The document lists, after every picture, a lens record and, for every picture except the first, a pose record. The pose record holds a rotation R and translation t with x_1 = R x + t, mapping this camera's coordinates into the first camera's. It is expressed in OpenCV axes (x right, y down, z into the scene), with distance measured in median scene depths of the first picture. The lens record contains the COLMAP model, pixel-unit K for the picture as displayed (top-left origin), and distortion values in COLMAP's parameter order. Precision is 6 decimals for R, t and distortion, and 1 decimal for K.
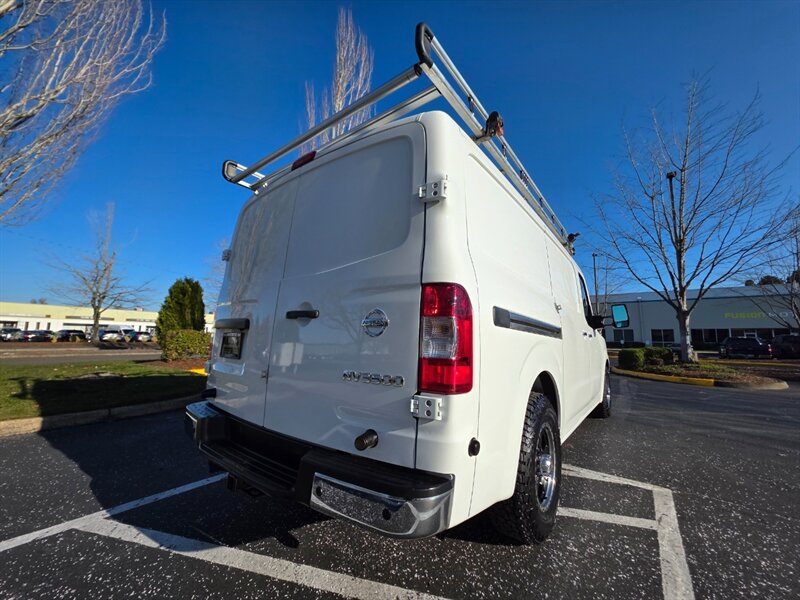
lens RADIAL K [[316.7, 0, 400.6], [0, 316.7, 295.4], [0, 0, 1]] dist [0.000967, 0.000215]
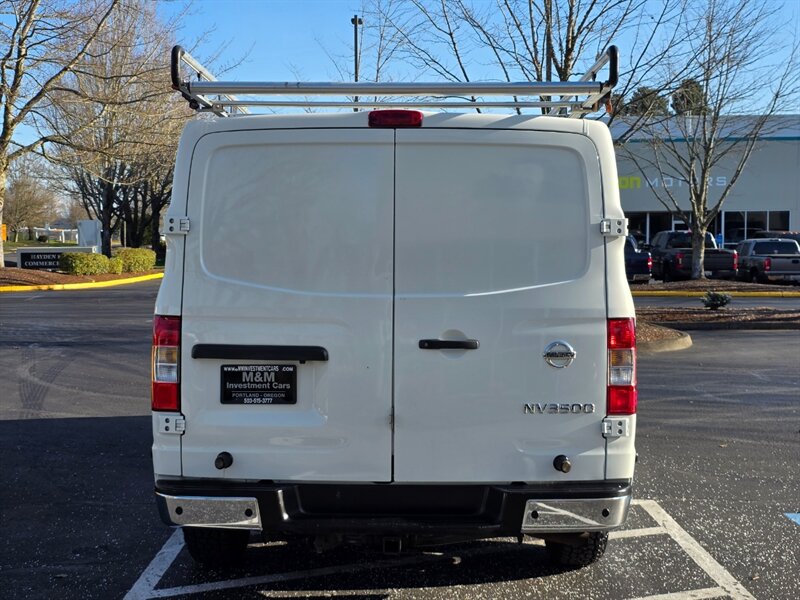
lens RADIAL K [[1060.1, 0, 397.4], [0, 1060.1, 280.3], [0, 0, 1]] dist [0.172151, -0.504473]
pose [[0.800390, -0.042437, 0.597975, -1.777167], [-0.064376, 0.985639, 0.156116, -0.455617], [-0.596013, -0.163449, 0.786164, -0.935896]]
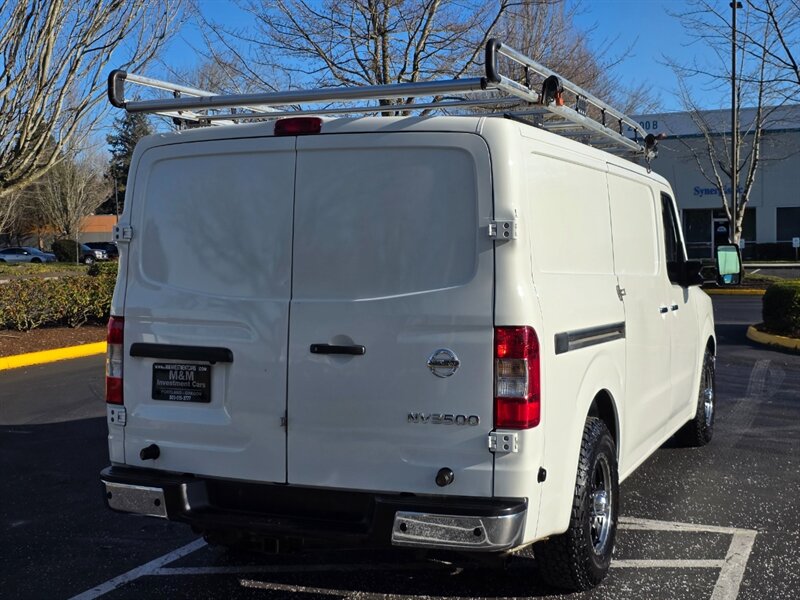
lens RADIAL K [[1061.6, 0, 412.0], [0, 1061.6, 267.9], [0, 0, 1]] dist [0.176656, -0.550927]
pose [[0.967222, -0.038461, 0.251003, -0.694306], [-0.002415, 0.987025, 0.160547, -0.513341], [-0.253921, -0.155891, 0.954580, -1.447272]]
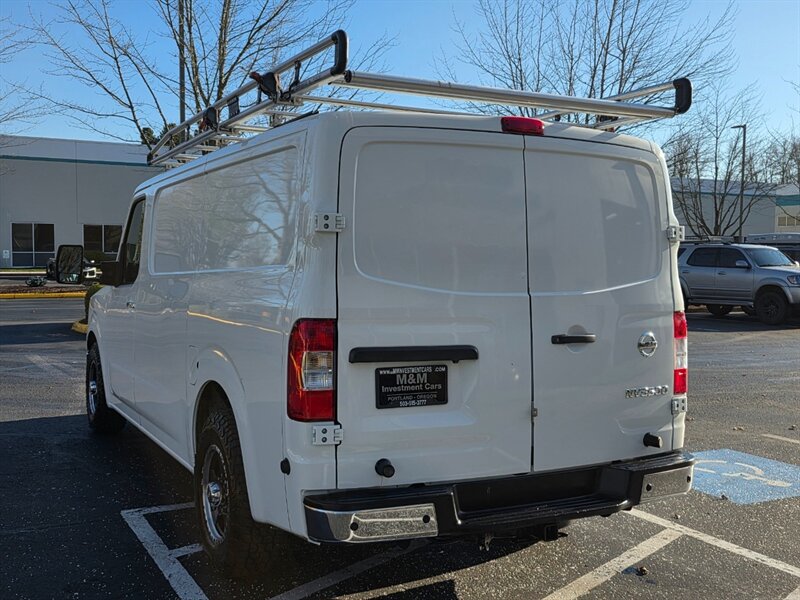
lens RADIAL K [[865.5, 0, 400.7], [0, 865.5, 278.3], [0, 0, 1]] dist [0.156442, -0.366278]
pose [[0.420096, -0.040947, 0.906555, -2.345392], [-0.124924, 0.986861, 0.102464, -0.257370], [-0.898840, -0.156295, 0.409461, 0.382098]]
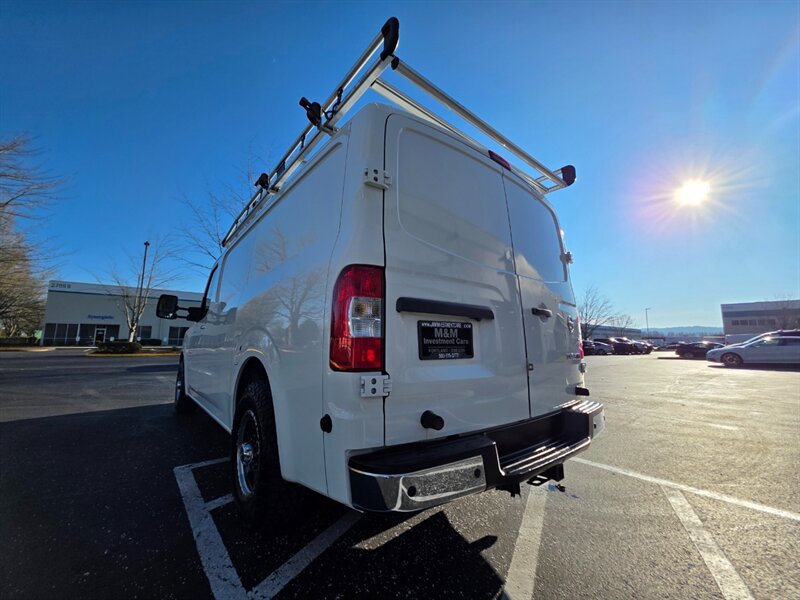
lens RADIAL K [[316.7, 0, 400.6], [0, 316.7, 295.4], [0, 0, 1]] dist [0.000967, 0.000215]
pose [[0.226976, 0.125928, 0.965725, -1.366224], [-0.134640, 0.986141, -0.096946, 0.157149], [-0.964549, -0.108021, 0.240786, 1.047842]]
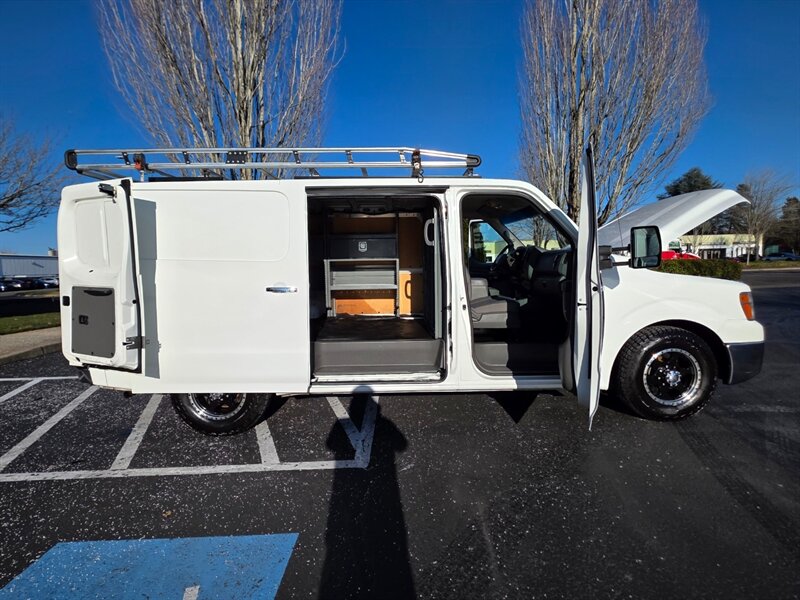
lens RADIAL K [[408.4, 0, 401.1], [0, 408.4, 296.5], [0, 0, 1]] dist [0.001372, -0.000169]
pose [[0.619127, 0.018567, -0.785072, 2.458023], [0.149406, 0.978675, 0.140971, -0.011722], [0.770948, -0.204573, 0.603150, 0.641335]]
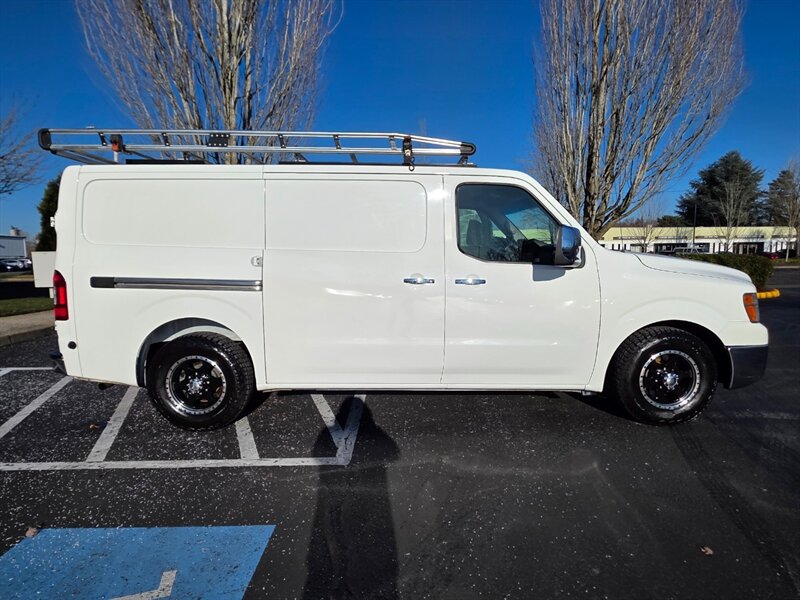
lens RADIAL K [[453.7, 0, 400.0], [0, 453.7, 300.0], [0, 0, 1]] dist [-0.001056, -0.000558]
pose [[0.615949, 0.051147, -0.786124, 2.581422], [0.129923, 0.977631, 0.165405, -0.028482], [0.776999, -0.204016, 0.595525, 0.616181]]
